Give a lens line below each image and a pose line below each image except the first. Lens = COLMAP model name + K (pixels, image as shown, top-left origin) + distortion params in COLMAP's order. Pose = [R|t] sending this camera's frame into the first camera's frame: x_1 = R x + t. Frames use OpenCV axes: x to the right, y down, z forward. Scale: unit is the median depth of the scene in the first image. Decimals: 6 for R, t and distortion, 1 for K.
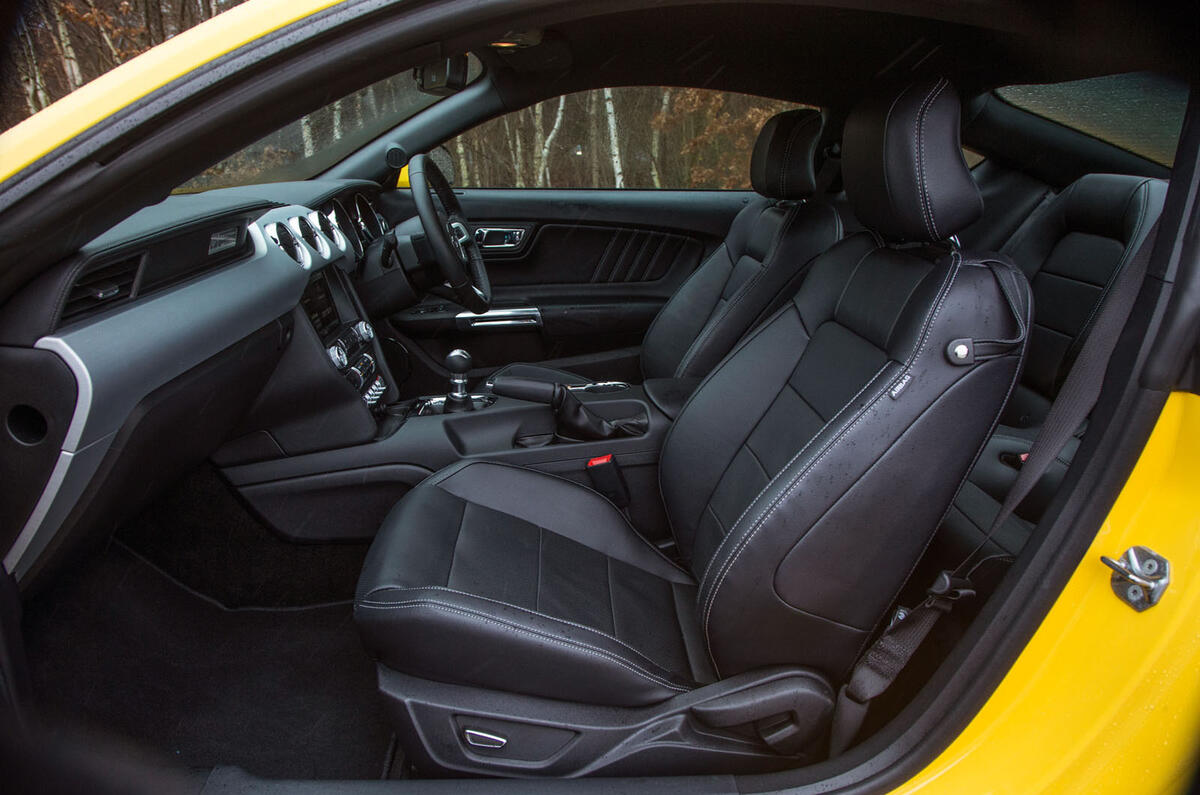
lens RADIAL K [[804.4, 0, 600.0], [0, 804.4, 397.5], [0, 0, 1]] dist [-0.121092, 0.060894]
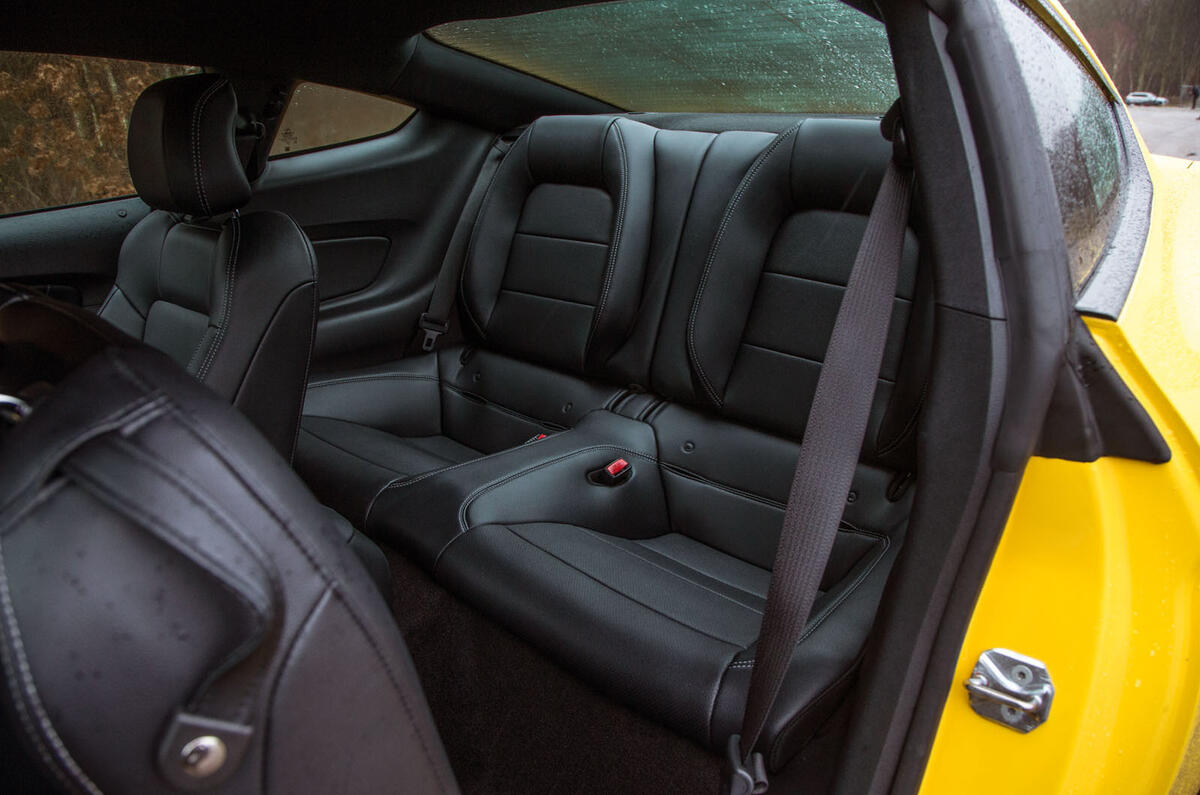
lens RADIAL K [[804.4, 0, 600.0], [0, 804.4, 397.5], [0, 0, 1]] dist [-0.121092, 0.060894]
pose [[0.705944, -0.306487, 0.638521, 0.003475], [0.260005, 0.950724, 0.168884, -0.118785], [-0.658818, 0.046796, 0.750846, 0.282416]]
